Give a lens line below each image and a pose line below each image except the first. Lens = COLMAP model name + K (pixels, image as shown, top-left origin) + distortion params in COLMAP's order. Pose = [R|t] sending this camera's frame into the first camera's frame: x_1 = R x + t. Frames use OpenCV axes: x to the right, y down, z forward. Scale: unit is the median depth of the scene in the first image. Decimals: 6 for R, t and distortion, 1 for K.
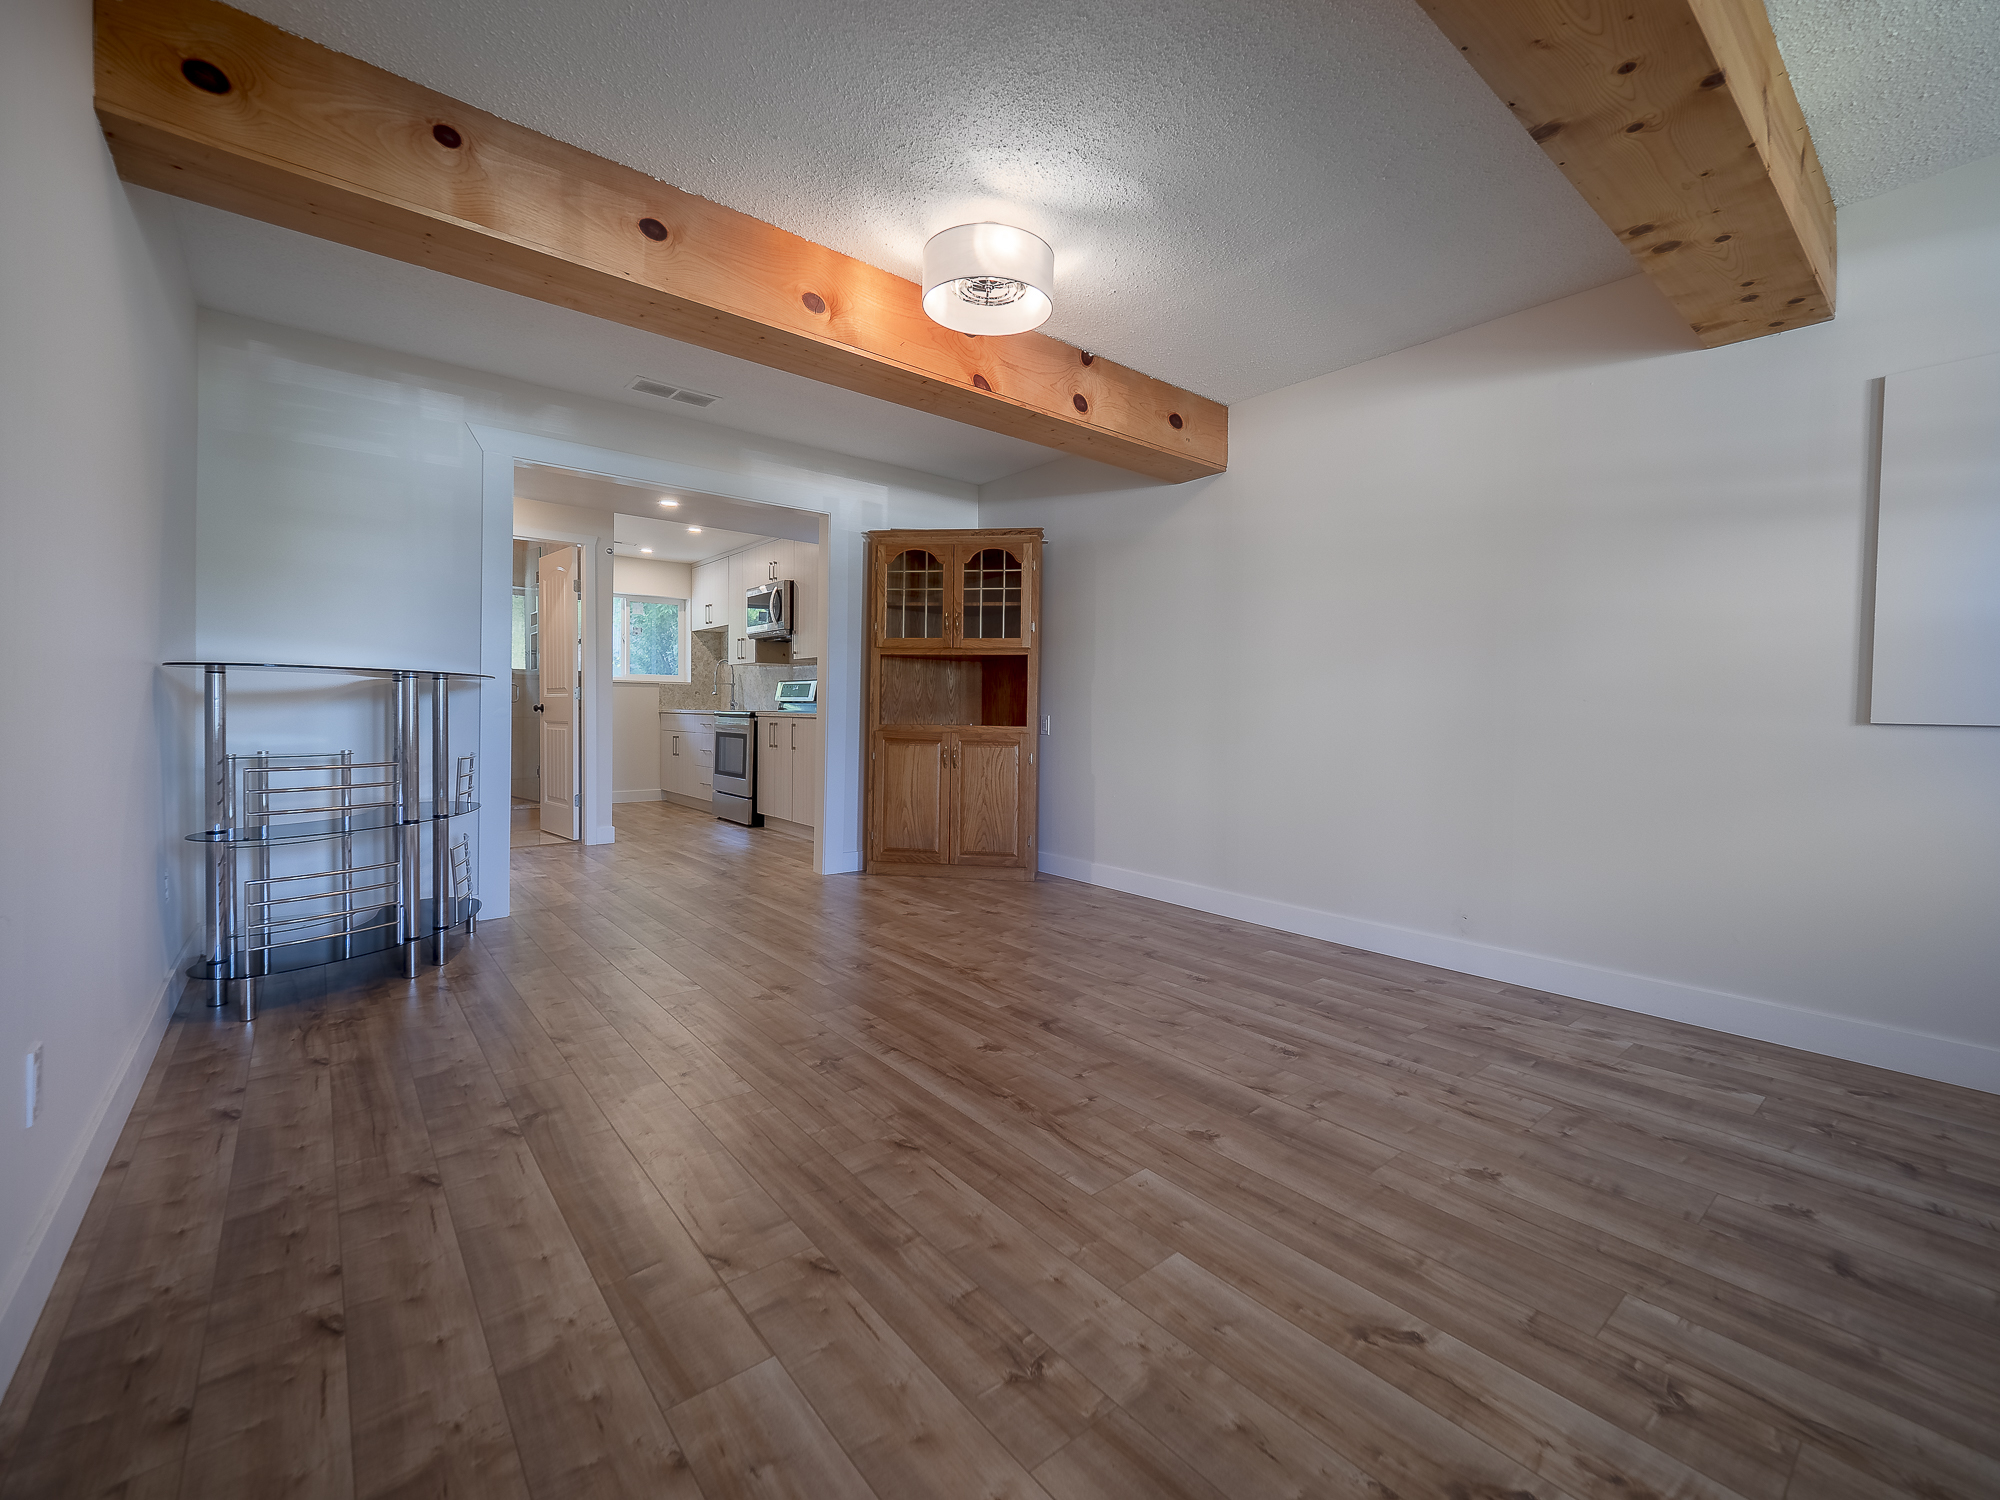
lens RADIAL K [[844.6, 0, 1002.1], [0, 844.6, 719.9], [0, 0, 1]] dist [-0.005947, -0.000397]
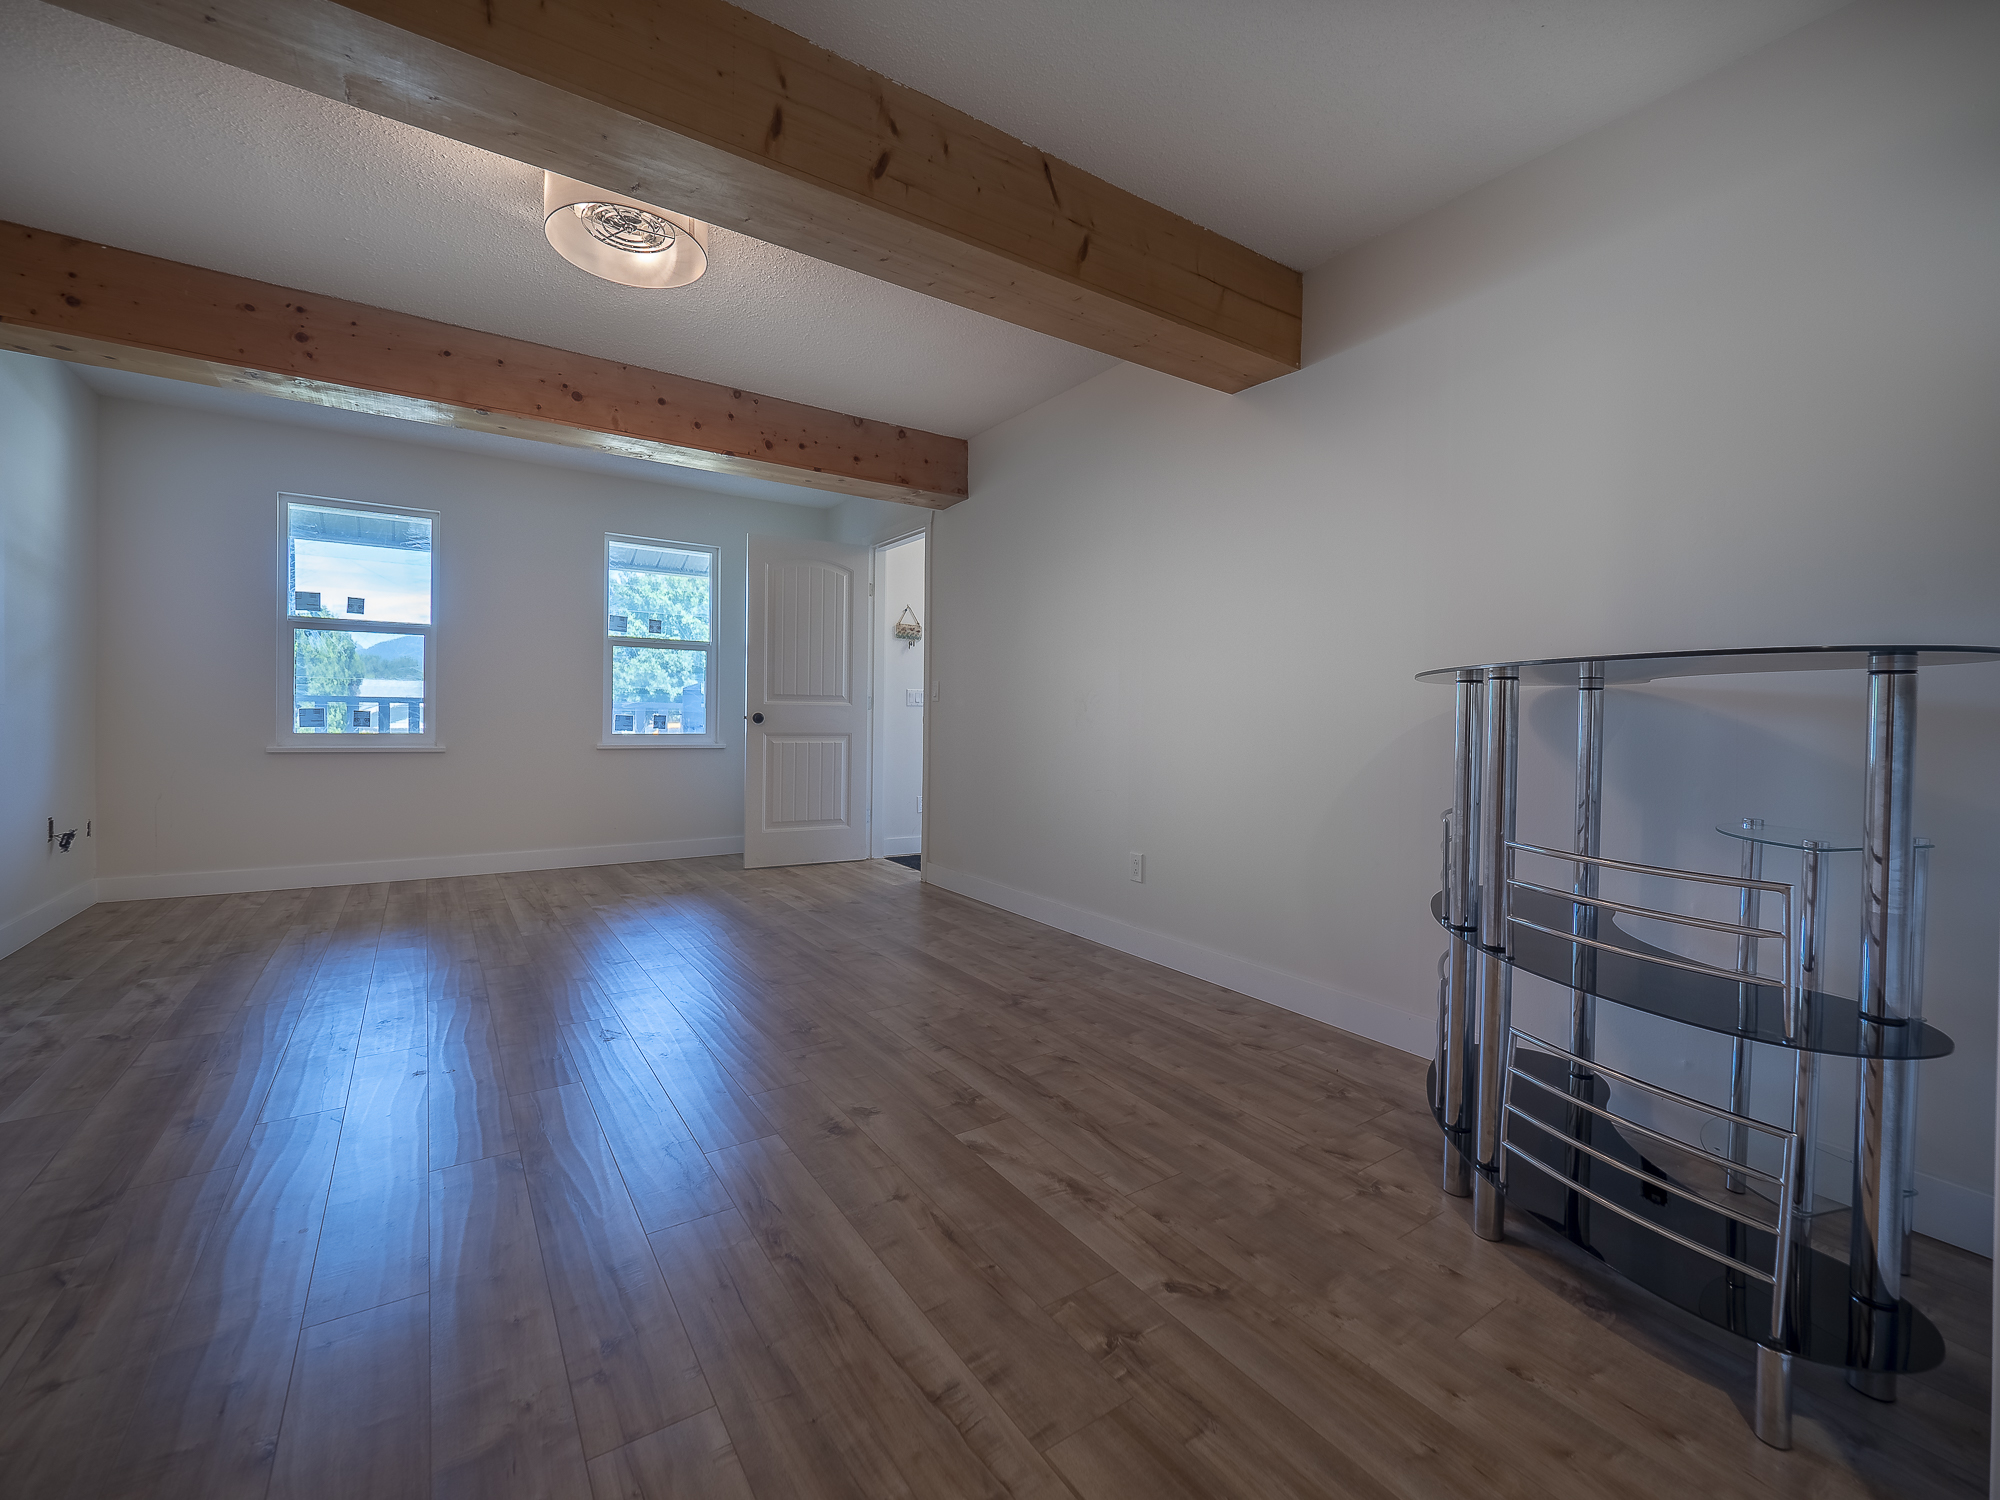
lens RADIAL K [[844.6, 0, 1002.1], [0, 844.6, 719.9], [0, 0, 1]] dist [-0.005947, -0.000397]
pose [[-0.995535, -0.030122, 0.089459, -0.222900], [-0.028212, 0.999348, 0.022544, -0.014947], [-0.090080, 0.019920, -0.995735, 0.836499]]
